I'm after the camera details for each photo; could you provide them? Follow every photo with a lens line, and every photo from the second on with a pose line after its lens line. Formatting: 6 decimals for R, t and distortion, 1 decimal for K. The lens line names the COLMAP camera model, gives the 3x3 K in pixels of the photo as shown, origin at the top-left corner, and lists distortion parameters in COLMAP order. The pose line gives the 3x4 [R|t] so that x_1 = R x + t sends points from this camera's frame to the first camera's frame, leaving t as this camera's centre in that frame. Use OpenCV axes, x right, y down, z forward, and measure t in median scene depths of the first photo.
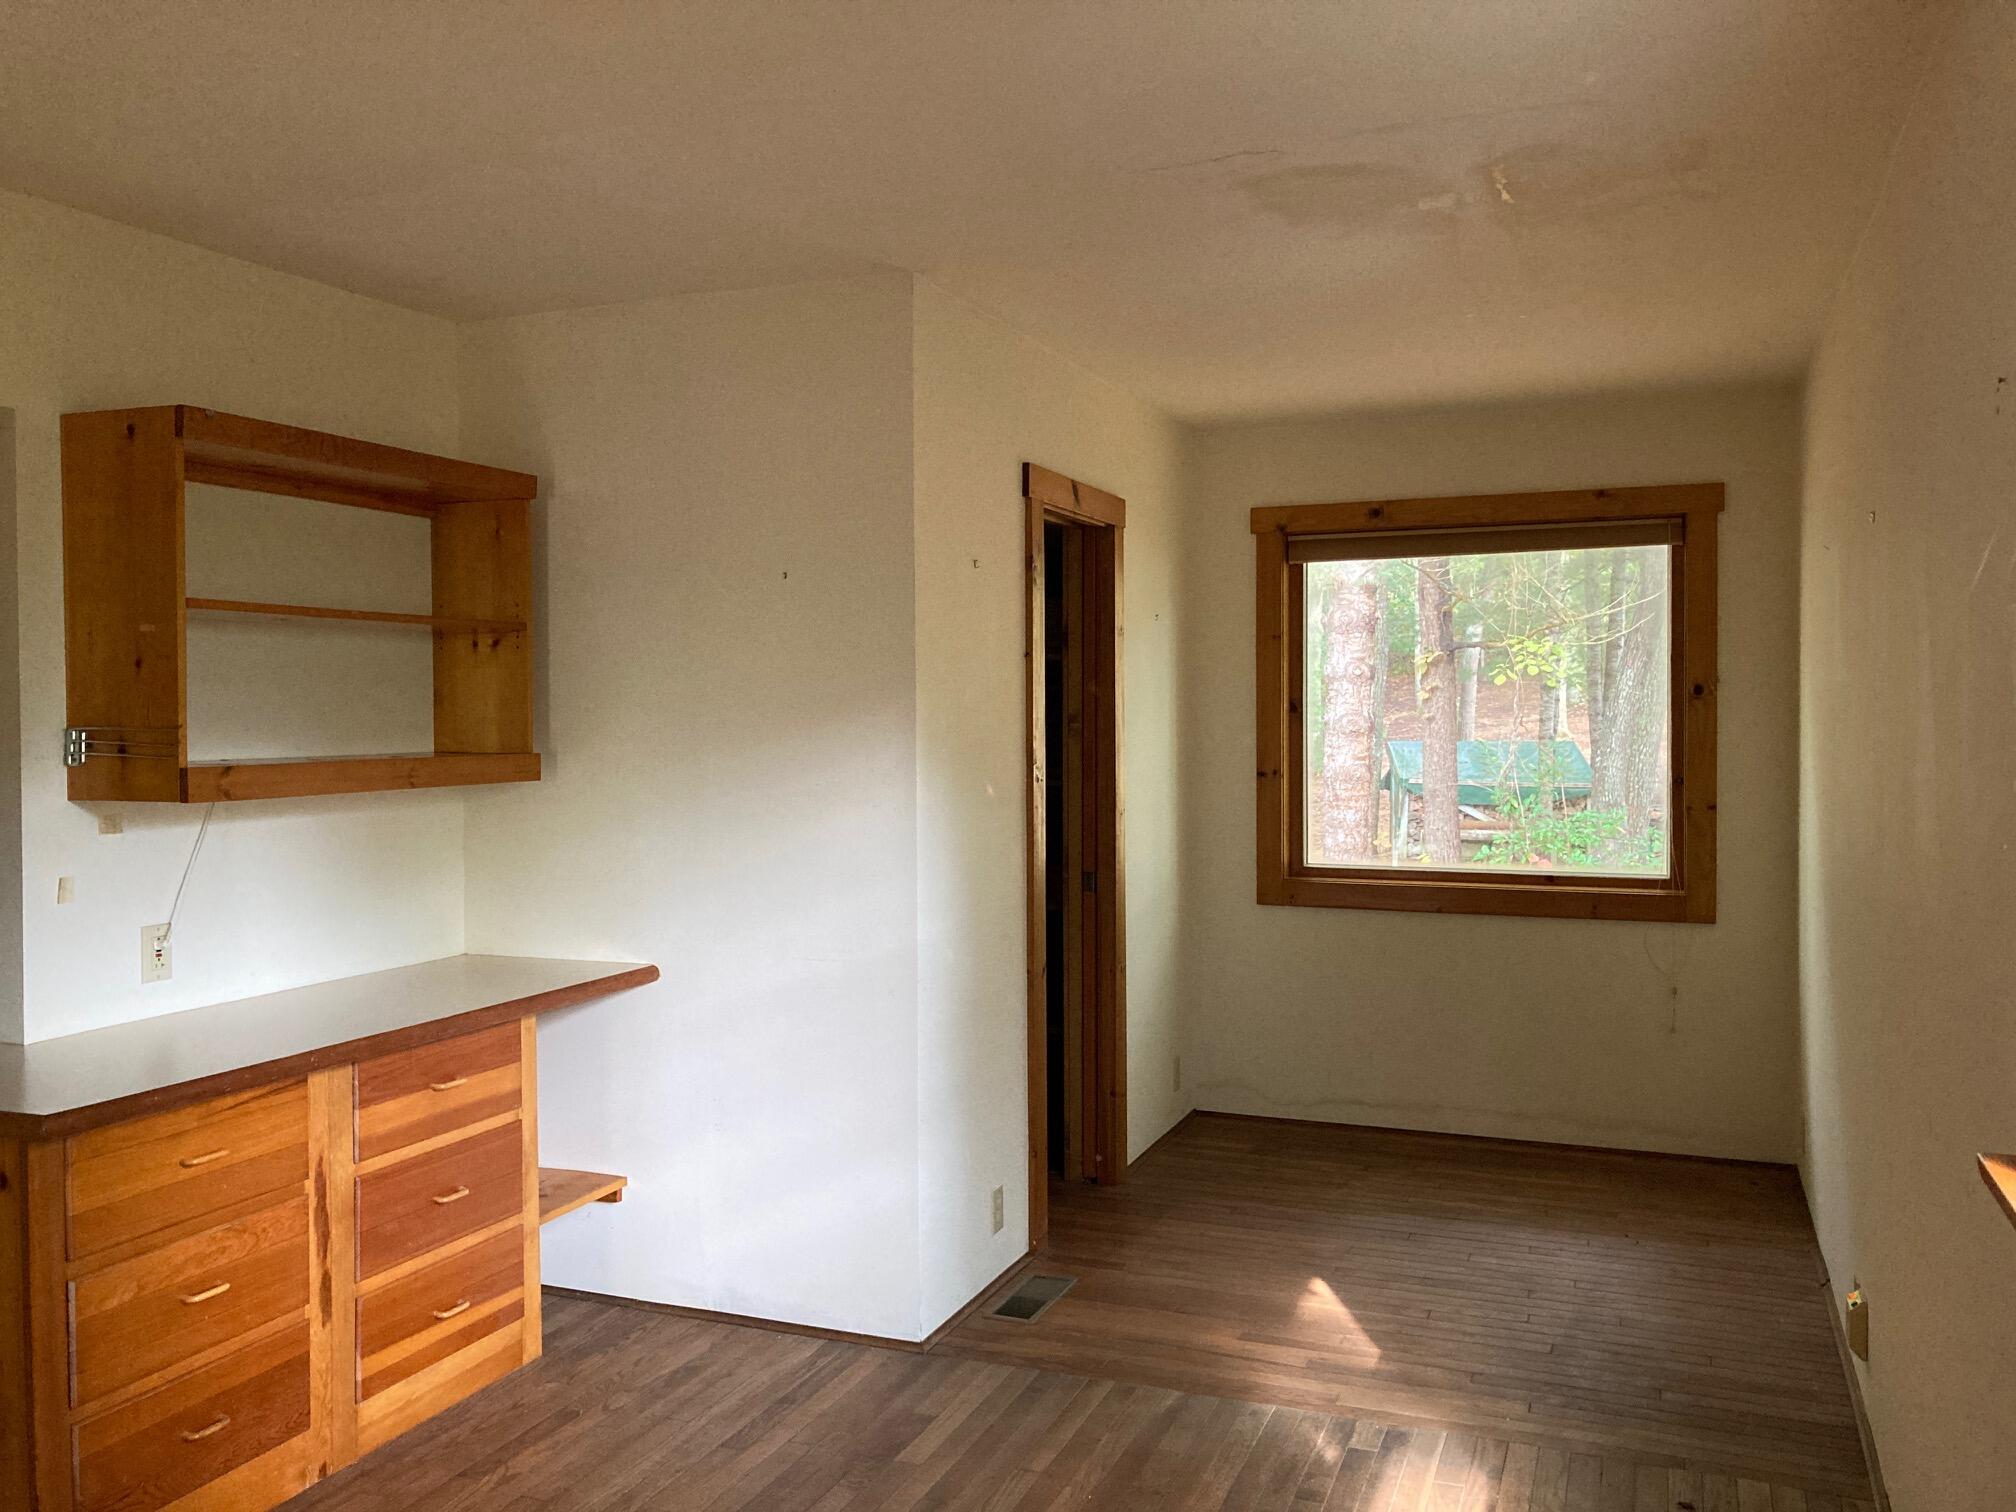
lens RADIAL K [[1651.7, 0, 1009.7], [0, 1651.7, 743.0], [0, 0, 1]] dist [0.029990, -0.019853]
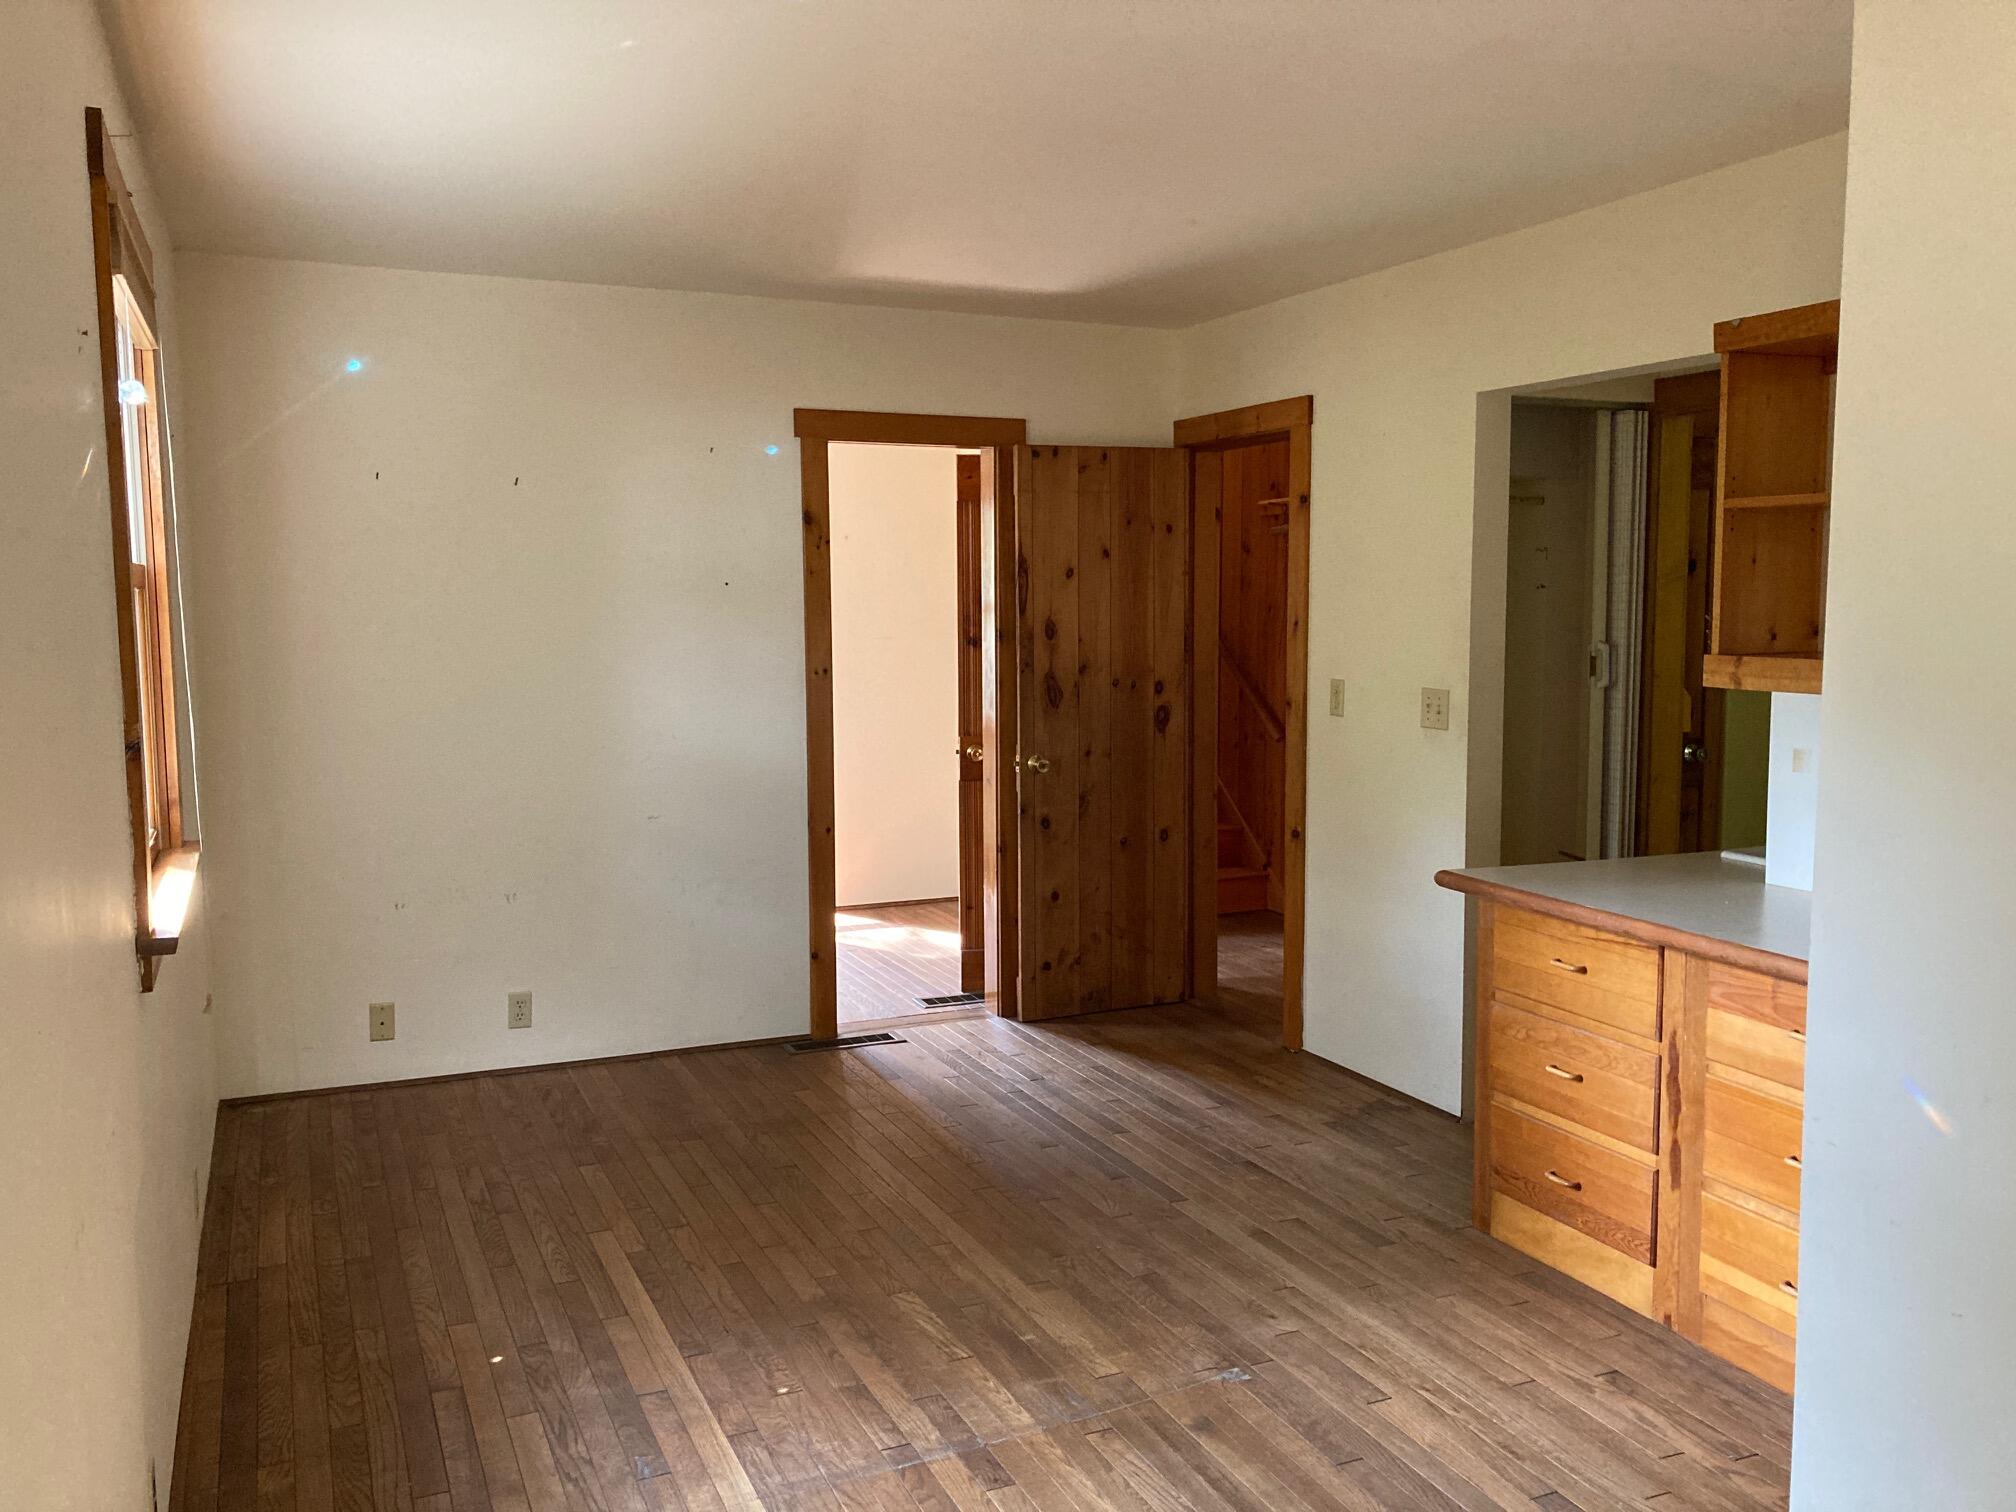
lens RADIAL K [[1651.7, 0, 1009.7], [0, 1651.7, 743.0], [0, 0, 1]] dist [0.029990, -0.019853]
pose [[-0.695177, 0.072711, -0.715152, 0.611695], [-0.013660, 0.993355, 0.114275, -0.044211], [0.718709, 0.089210, -0.689564, 1.399355]]
